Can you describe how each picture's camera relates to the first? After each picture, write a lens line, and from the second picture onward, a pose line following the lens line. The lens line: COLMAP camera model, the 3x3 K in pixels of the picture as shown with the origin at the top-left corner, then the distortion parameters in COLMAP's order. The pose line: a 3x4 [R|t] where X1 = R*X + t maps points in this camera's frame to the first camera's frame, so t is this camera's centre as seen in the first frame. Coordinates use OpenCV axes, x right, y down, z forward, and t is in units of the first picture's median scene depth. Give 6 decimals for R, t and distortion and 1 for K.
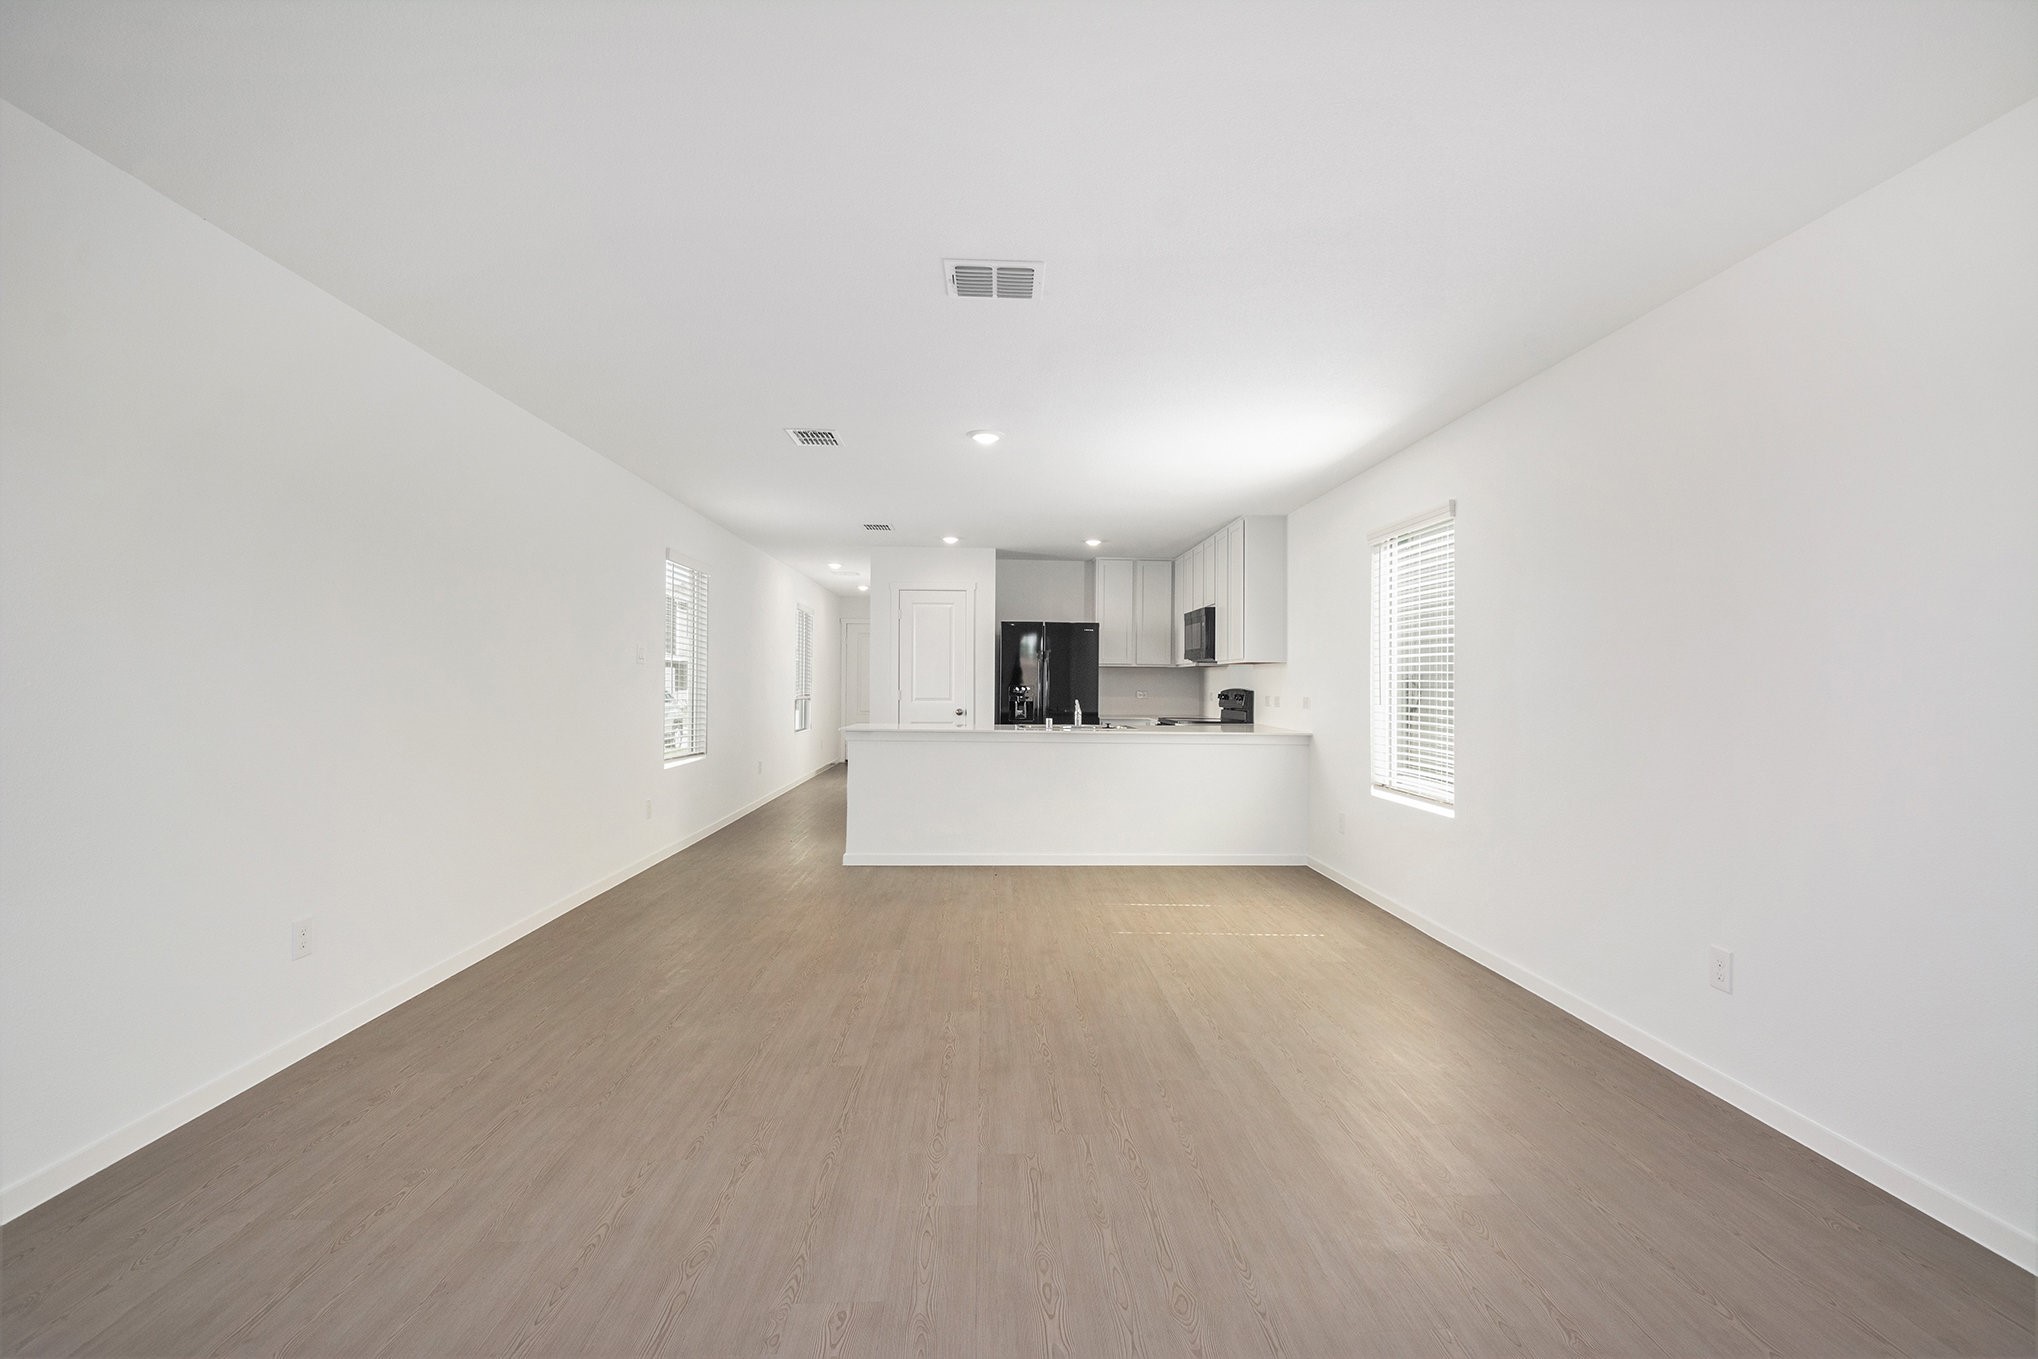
lens RADIAL K [[892.5, 0, 1017.9], [0, 892.5, 682.6], [0, 0, 1]] dist [-0.026368, -0.005831]
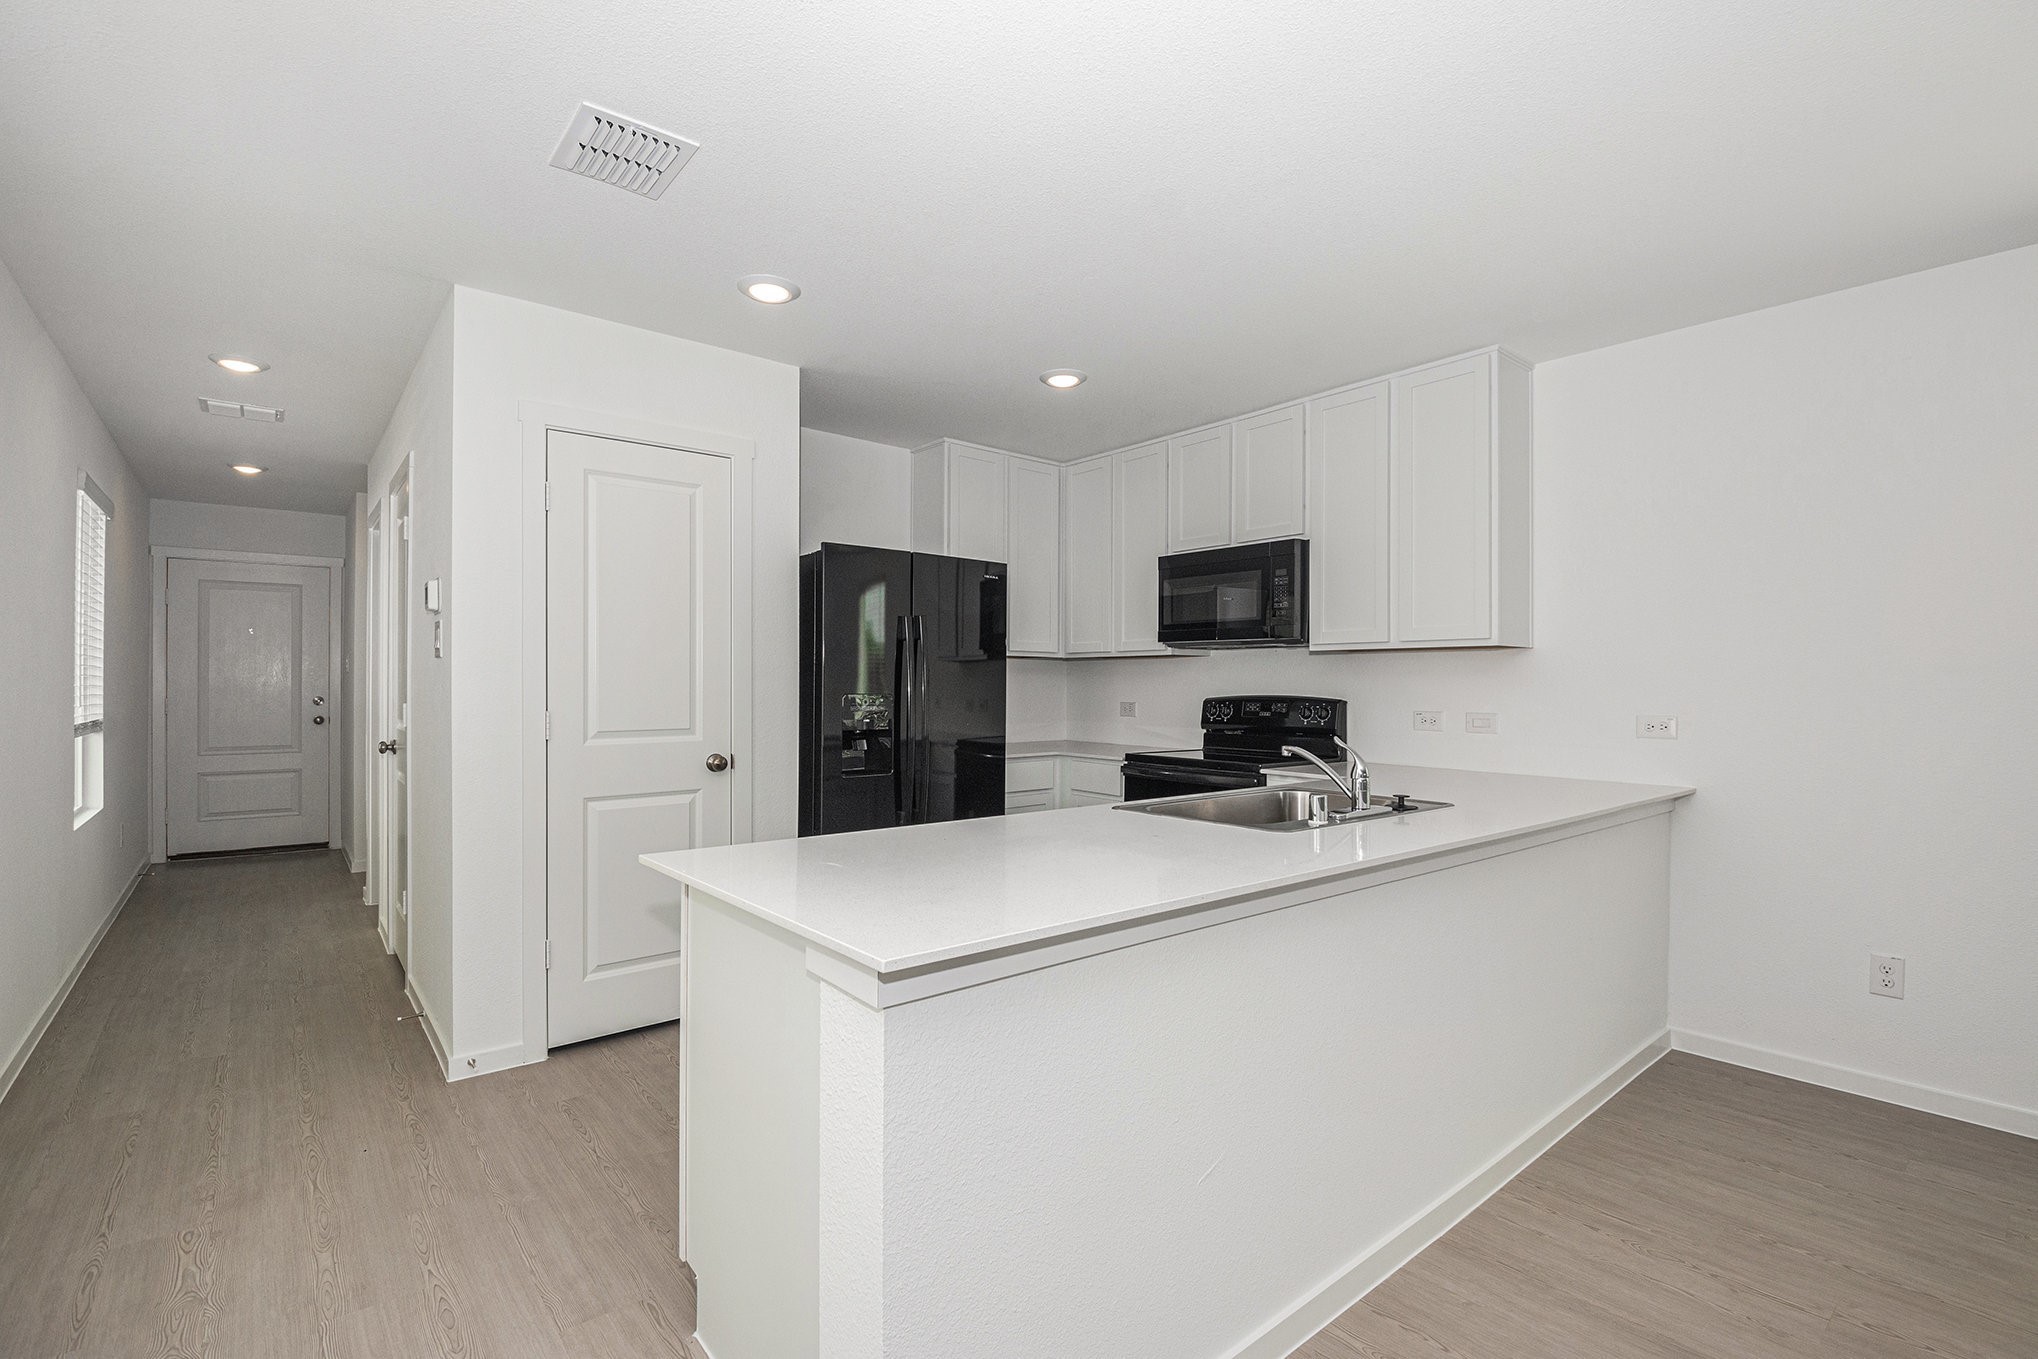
lens RADIAL K [[892.5, 0, 999.5], [0, 892.5, 696.5], [0, 0, 1]] dist [-0.026368, -0.005831]
pose [[0.795691, -0.010698, 0.605608, -0.210821], [0.000112, 0.999847, 0.017514, -0.002961], [-0.605702, -0.013868, 0.795571, 0.628393]]
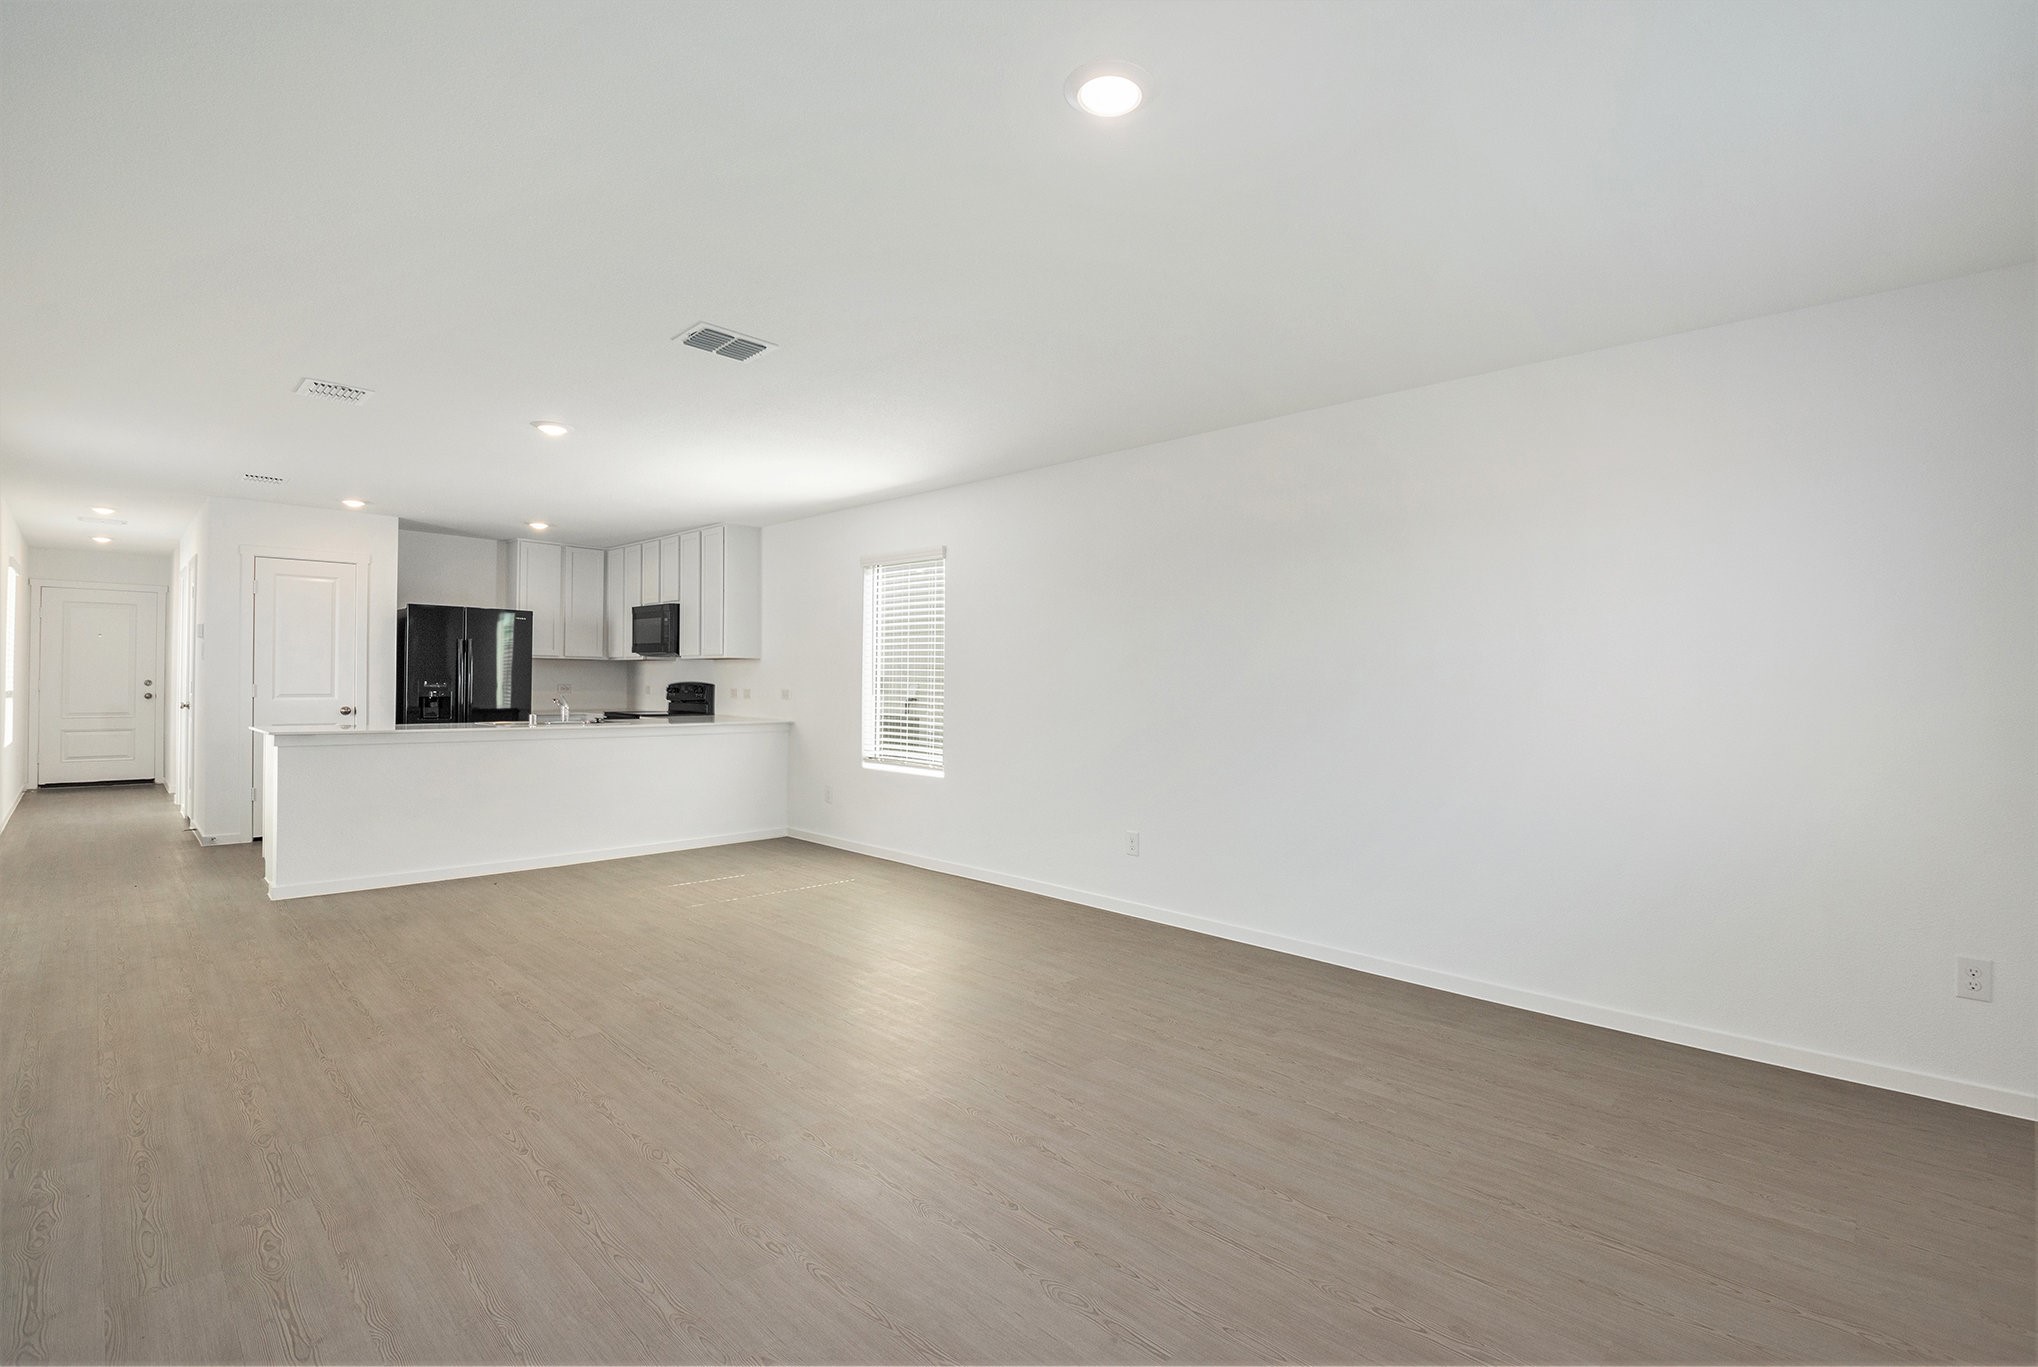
lens RADIAL K [[892.5, 0, 1091.8], [0, 892.5, 672.4], [0, 0, 1]] dist [-0.026368, -0.005831]
pose [[0.692725, 0.007019, 0.721168, -0.175008], [-0.005291, 0.999975, -0.004651, -0.001890], [-0.721182, -0.000594, 0.692745, -0.060143]]
